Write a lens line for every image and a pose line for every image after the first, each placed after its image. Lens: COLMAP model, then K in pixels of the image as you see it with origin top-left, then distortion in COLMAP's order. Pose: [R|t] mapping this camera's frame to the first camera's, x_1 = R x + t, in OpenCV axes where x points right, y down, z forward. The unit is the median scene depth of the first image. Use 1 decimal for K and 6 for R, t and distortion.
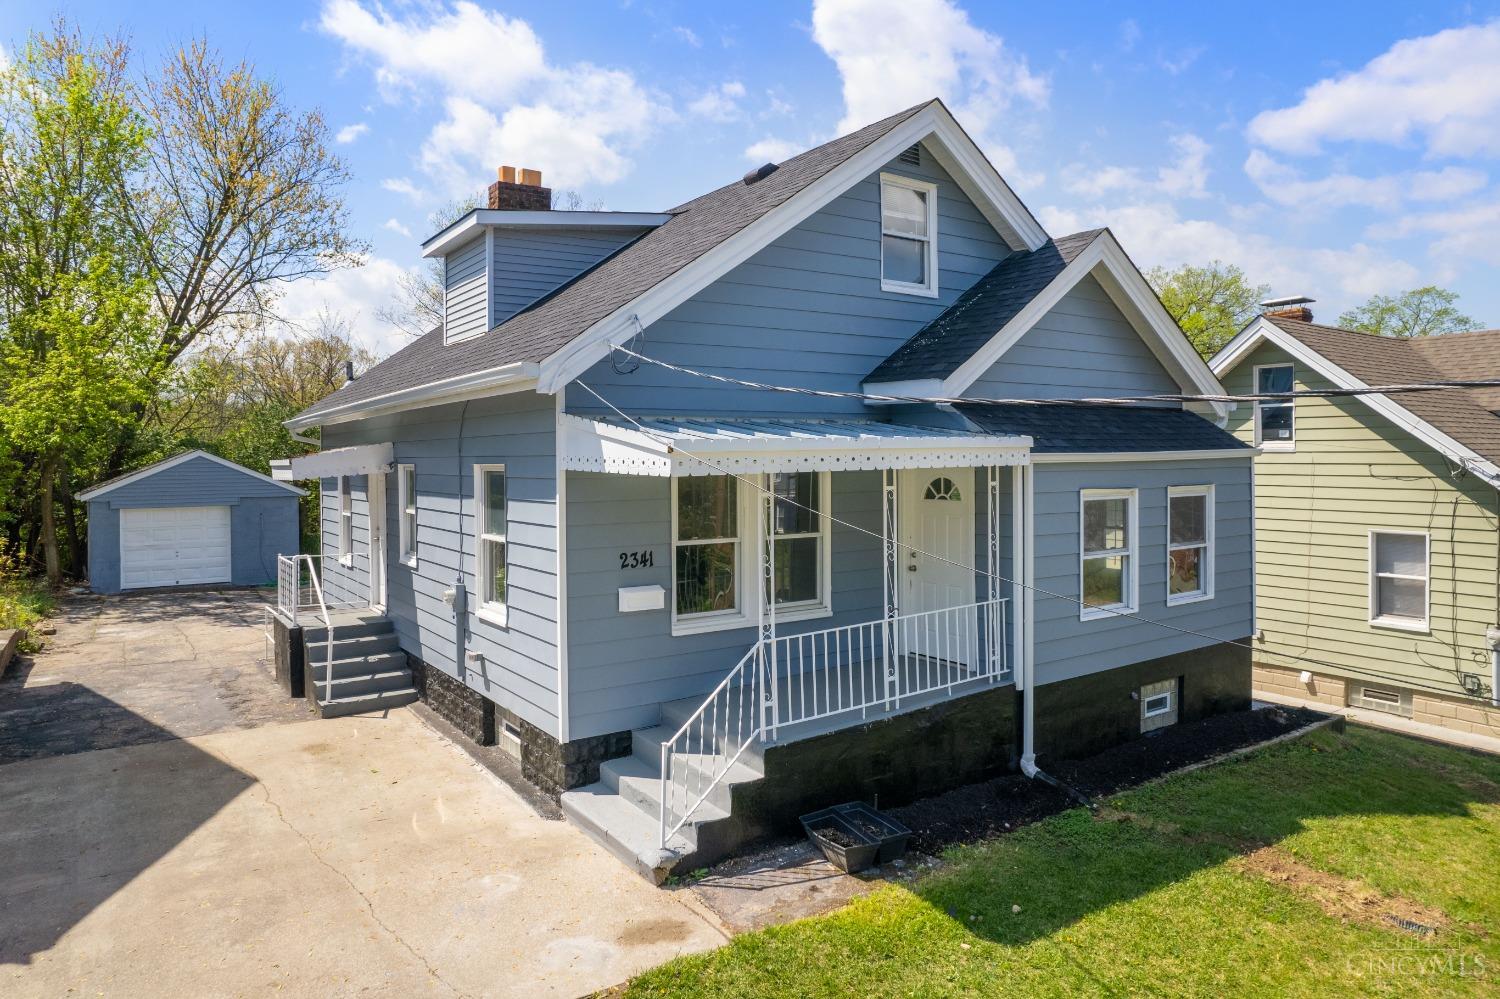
lens RADIAL K [[964.4, 0, 750.0], [0, 964.4, 499.5], [0, 0, 1]] dist [-0.059326, 0.054845]
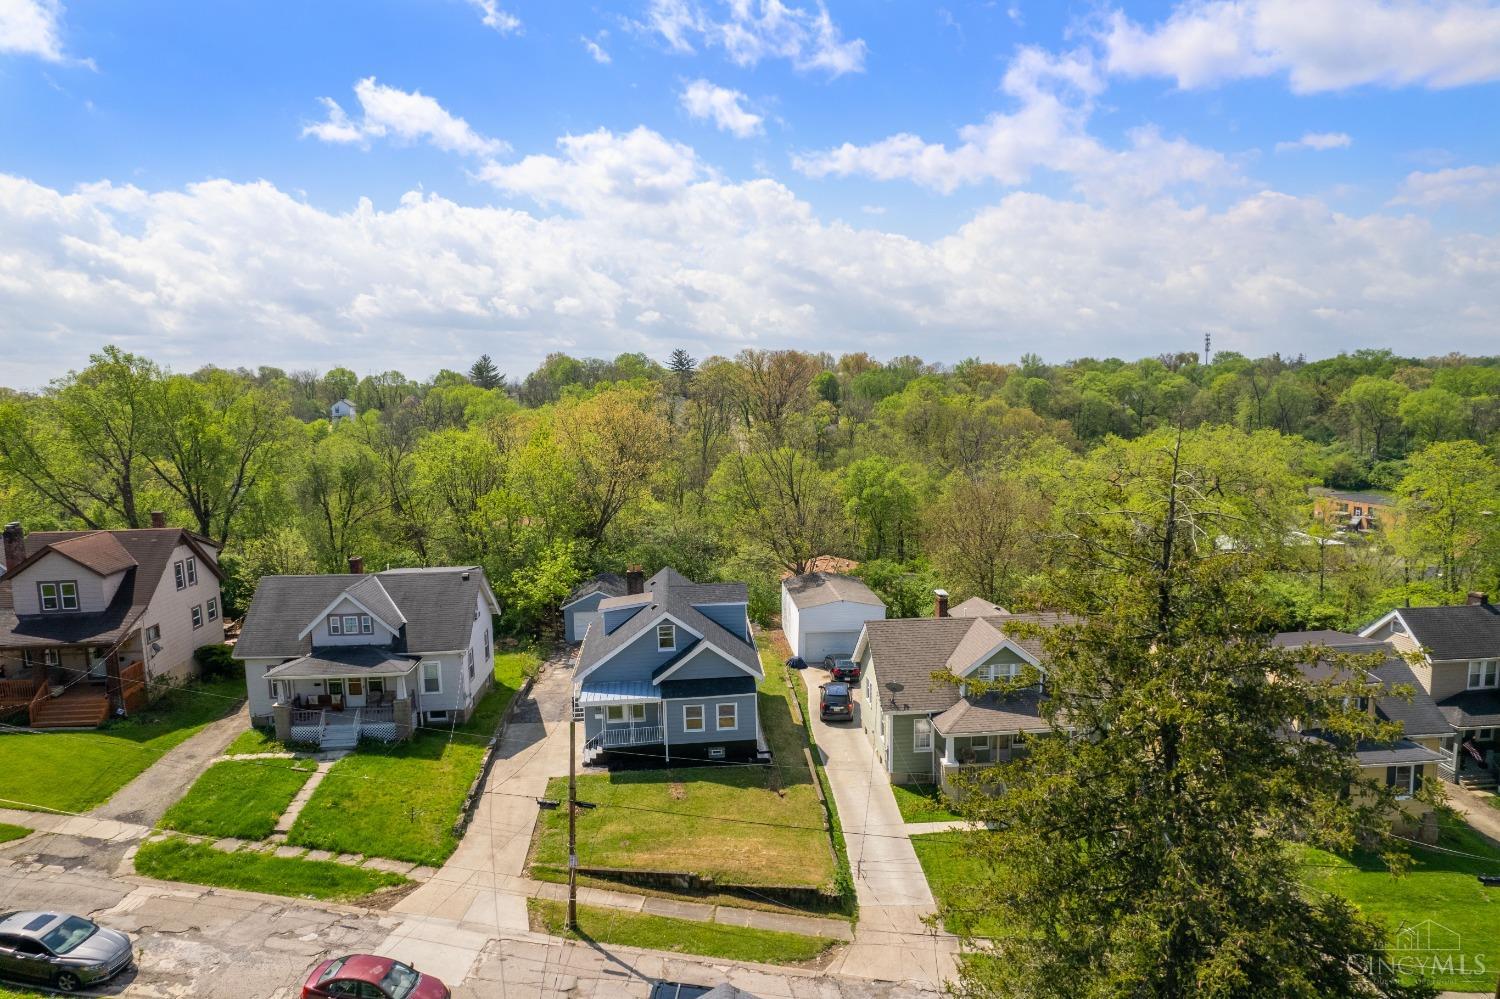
lens RADIAL K [[964.4, 0, 750.0], [0, 964.4, 499.5], [0, 0, 1]] dist [-0.059326, 0.054845]
pose [[0.857804, 0.046616, -0.511858, 3.121934], [0.003637, 0.995303, 0.096739, -1.532899], [0.513963, -0.084845, 0.853606, -2.886466]]
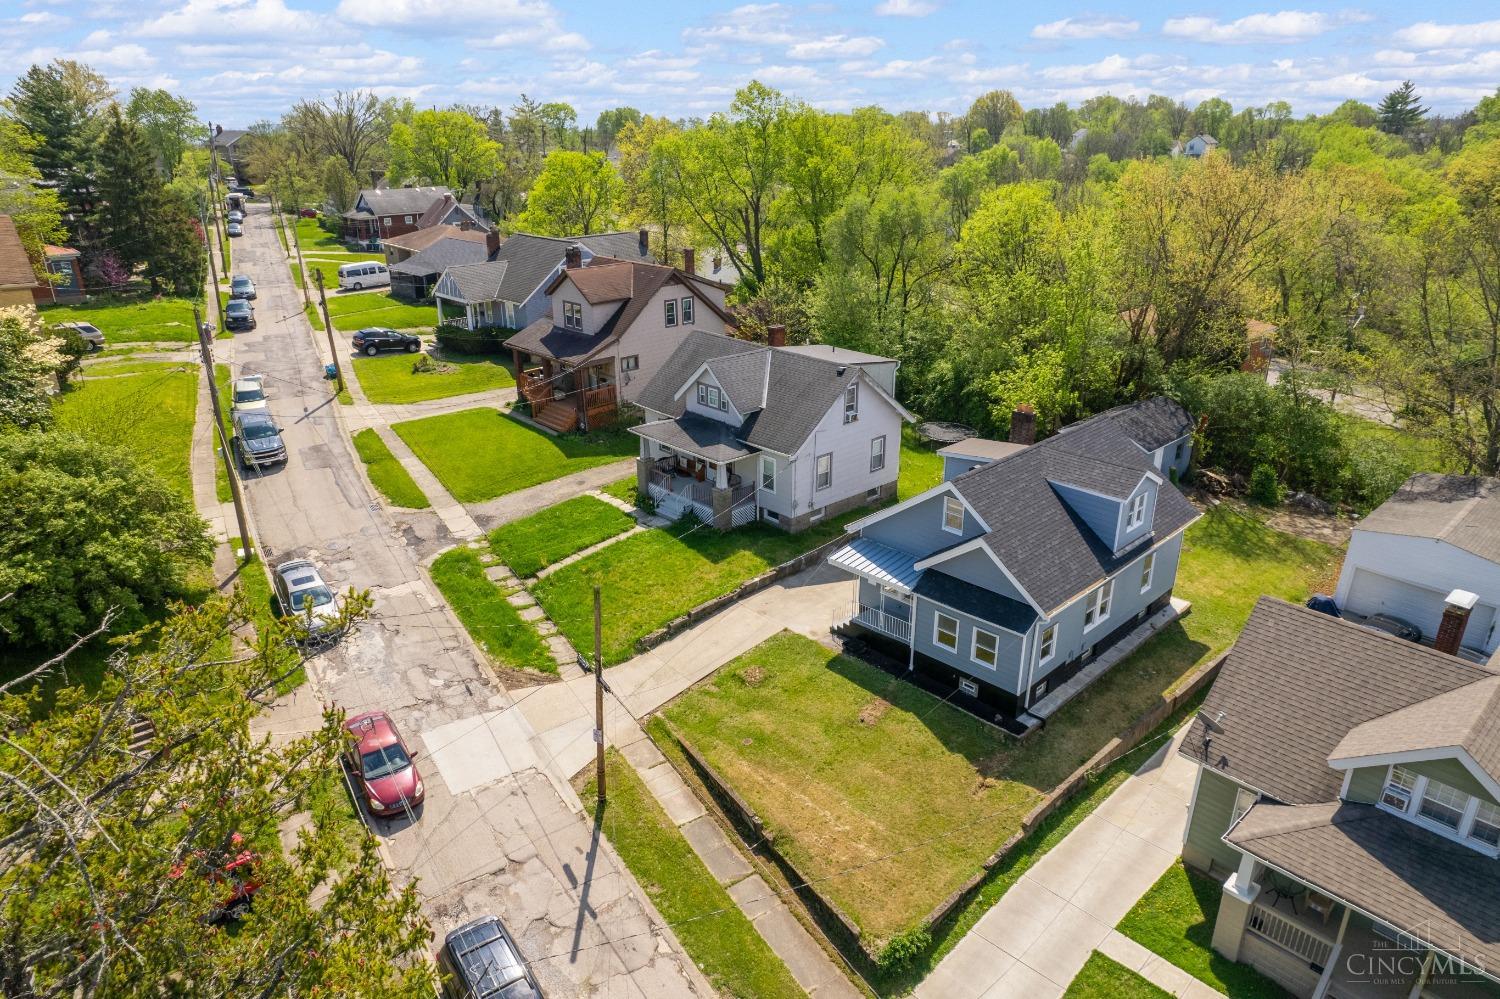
lens RADIAL K [[964.4, 0, 750.0], [0, 964.4, 499.5], [0, 0, 1]] dist [-0.059326, 0.054845]
pose [[0.147567, 0.365993, -0.918843, 3.414915], [-0.029764, 0.930237, 0.365751, -1.692198], [0.988604, -0.026625, 0.148166, -0.166078]]
